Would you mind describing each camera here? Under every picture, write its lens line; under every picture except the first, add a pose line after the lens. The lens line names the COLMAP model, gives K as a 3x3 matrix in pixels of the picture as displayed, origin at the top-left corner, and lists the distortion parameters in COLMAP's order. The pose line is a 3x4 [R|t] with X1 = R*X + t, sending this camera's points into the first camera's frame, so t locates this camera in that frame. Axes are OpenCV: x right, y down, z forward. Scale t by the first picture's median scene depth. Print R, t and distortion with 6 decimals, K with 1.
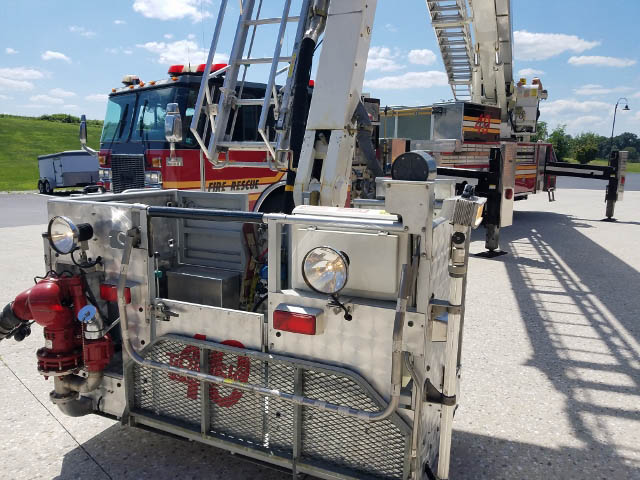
lens RADIAL K [[503.1, 0, 319.5], [0, 503.1, 253.3], [0, 0, 1]] dist [-0.009618, -0.009068]
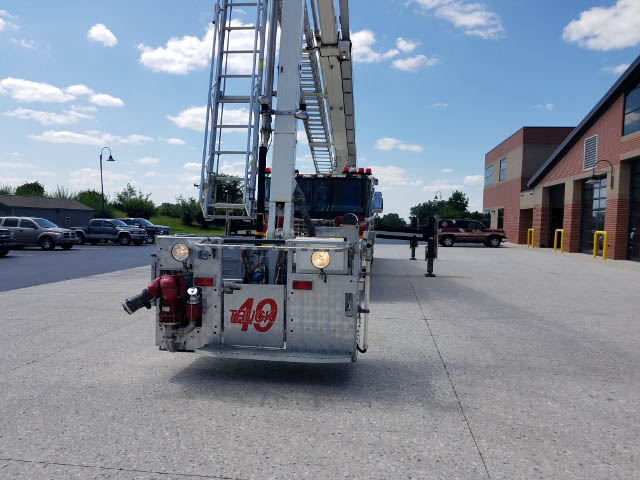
lens RADIAL K [[503.1, 0, 319.5], [0, 503.1, 253.3], [0, 0, 1]] dist [-0.009618, -0.009068]
pose [[0.952921, -0.008660, 0.303094, -0.424573], [0.045305, 0.992437, -0.114084, 0.161241], [-0.299814, 0.122445, 0.946107, -0.781195]]
